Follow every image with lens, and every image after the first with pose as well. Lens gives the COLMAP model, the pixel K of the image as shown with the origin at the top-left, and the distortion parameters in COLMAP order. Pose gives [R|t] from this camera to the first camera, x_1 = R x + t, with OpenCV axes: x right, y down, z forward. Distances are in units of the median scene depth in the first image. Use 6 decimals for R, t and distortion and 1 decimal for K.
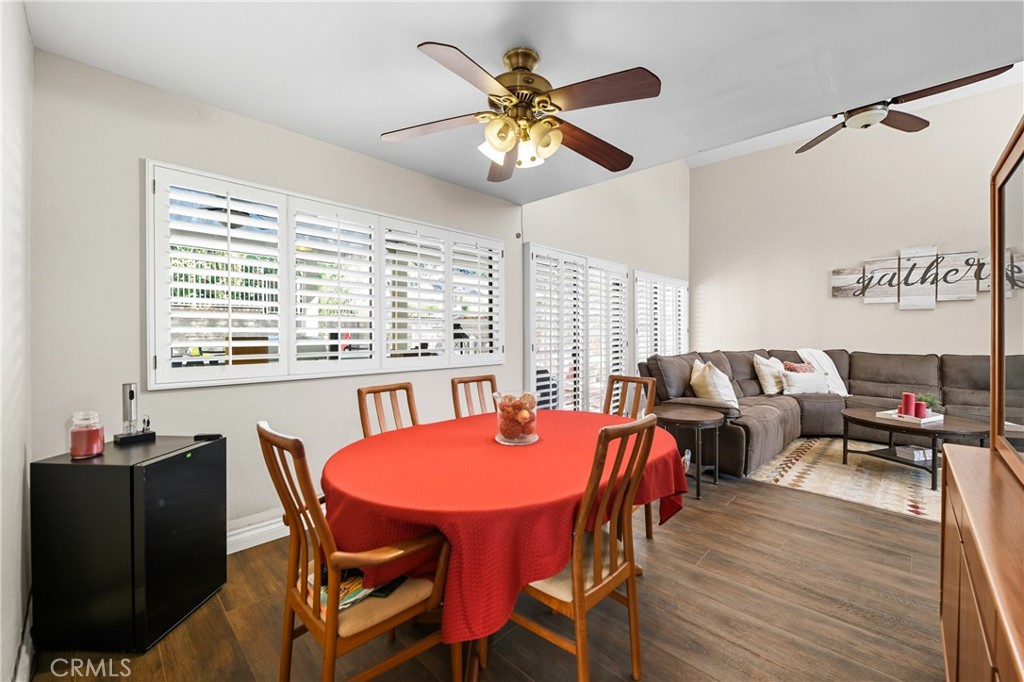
lens RADIAL K [[410.2, 0, 516.3], [0, 410.2, 334.8], [0, 0, 1]] dist [-0.011081, -0.000207]
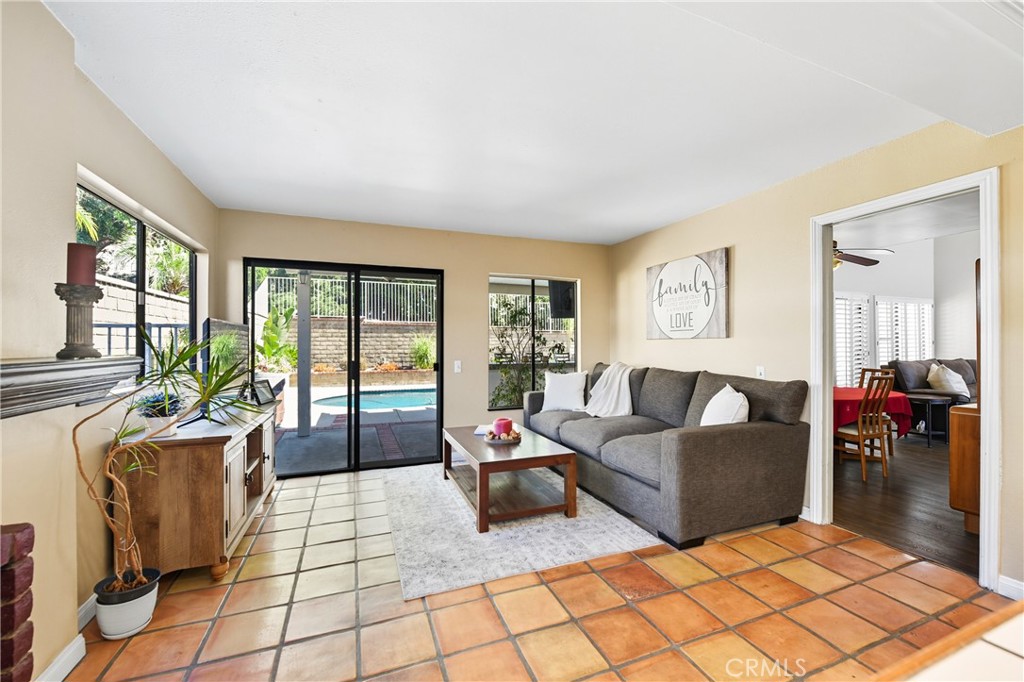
lens RADIAL K [[410.2, 0, 513.0], [0, 410.2, 346.0], [0, 0, 1]] dist [-0.011081, -0.000207]
pose [[0.907786, -0.000306, -0.419434, -0.505000], [-0.000375, 0.999999, -0.001541, 0.004944], [0.419433, 0.001556, 0.907785, -1.537907]]
